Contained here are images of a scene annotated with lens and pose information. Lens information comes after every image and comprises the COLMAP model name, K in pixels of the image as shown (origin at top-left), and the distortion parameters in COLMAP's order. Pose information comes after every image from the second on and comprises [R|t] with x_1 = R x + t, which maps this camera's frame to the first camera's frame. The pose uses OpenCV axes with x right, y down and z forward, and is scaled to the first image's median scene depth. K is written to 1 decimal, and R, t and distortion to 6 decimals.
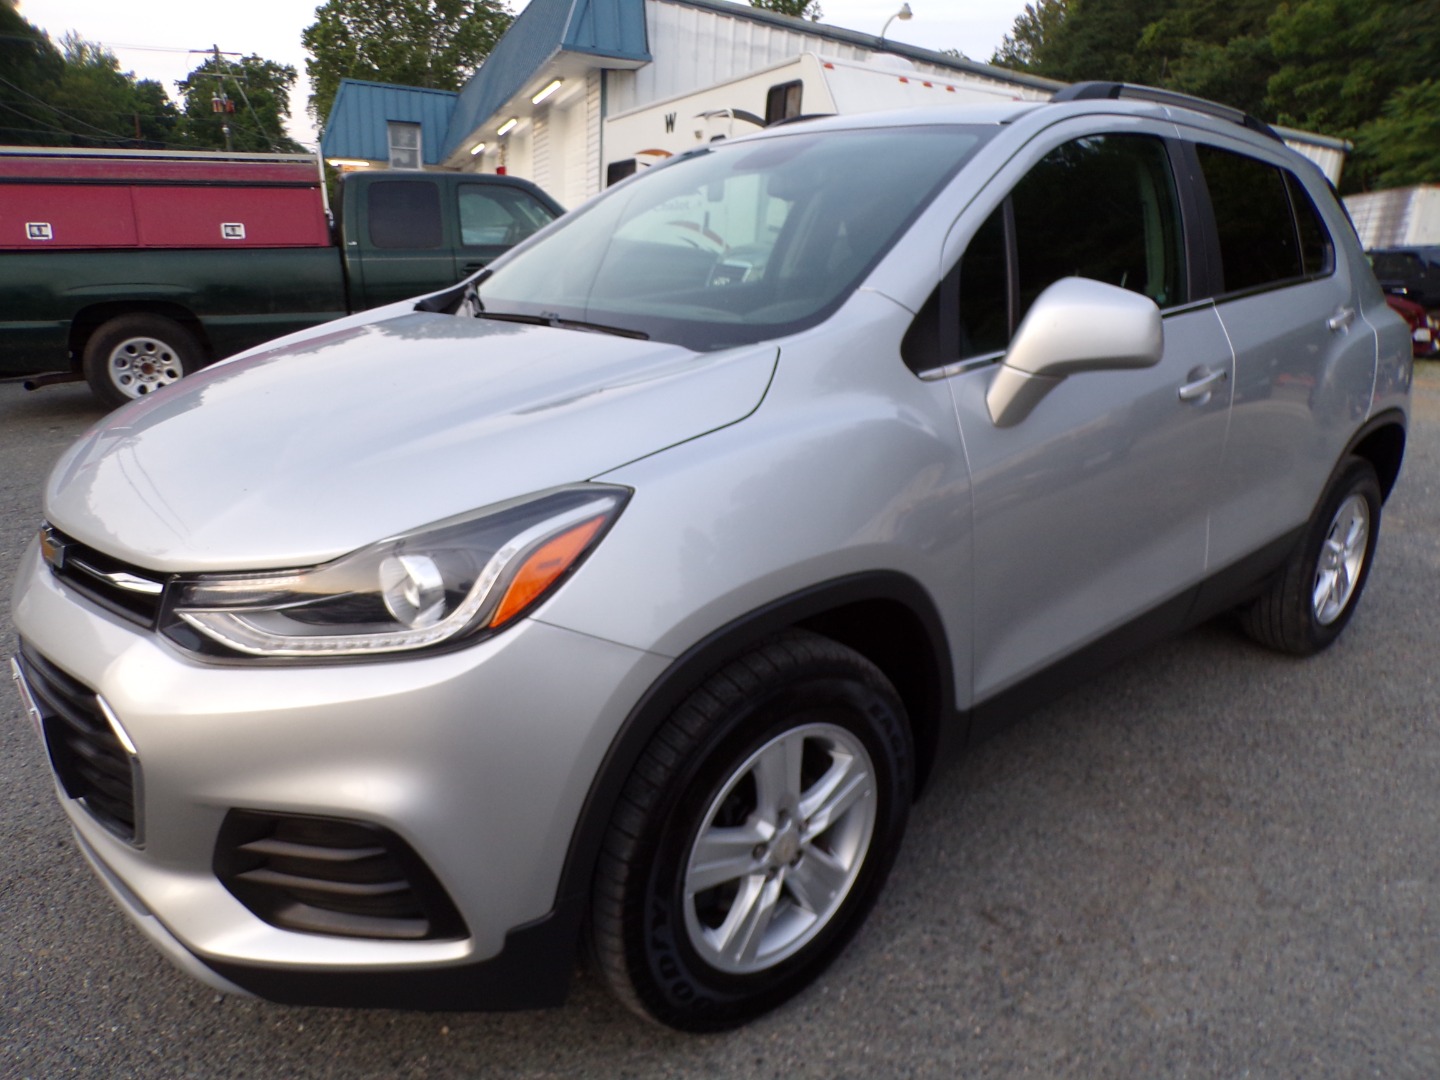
lens RADIAL K [[973.9, 0, 707.8], [0, 973.9, 544.3], [0, 0, 1]] dist [-0.001017, -0.000775]
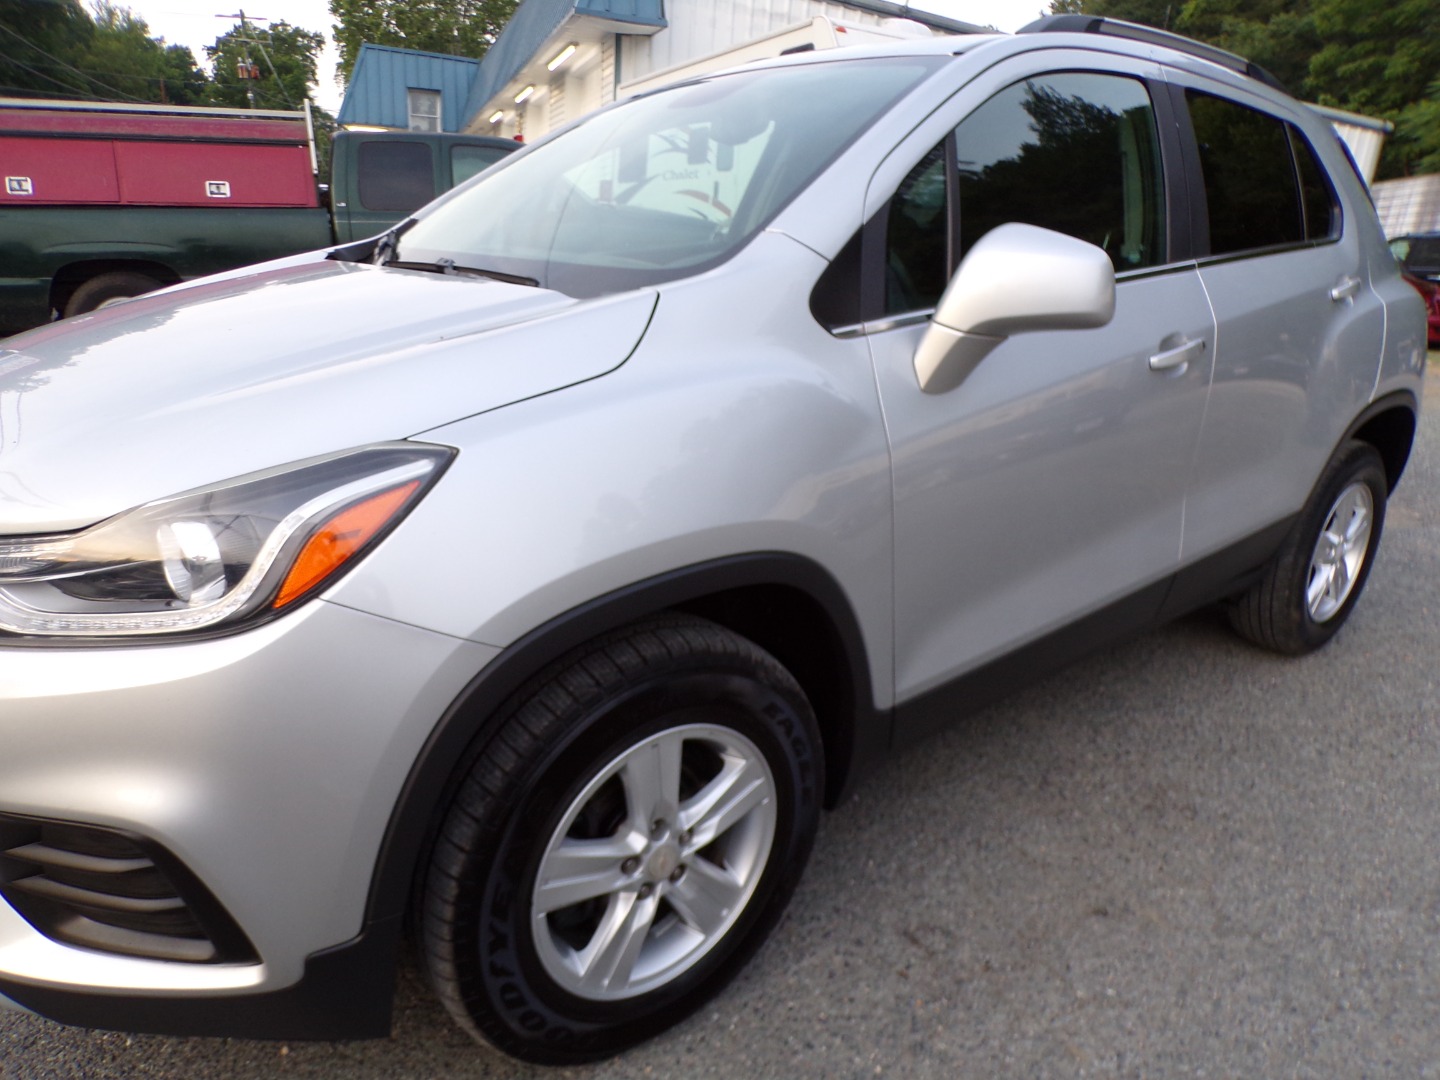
lens RADIAL K [[973.9, 0, 708.1], [0, 973.9, 544.9], [0, 0, 1]] dist [-0.001017, -0.000775]
pose [[0.999534, 0.023429, -0.019571, 0.098745], [-0.022980, 0.999475, 0.022830, 0.001387], [0.020096, -0.022370, 0.999548, 0.089926]]
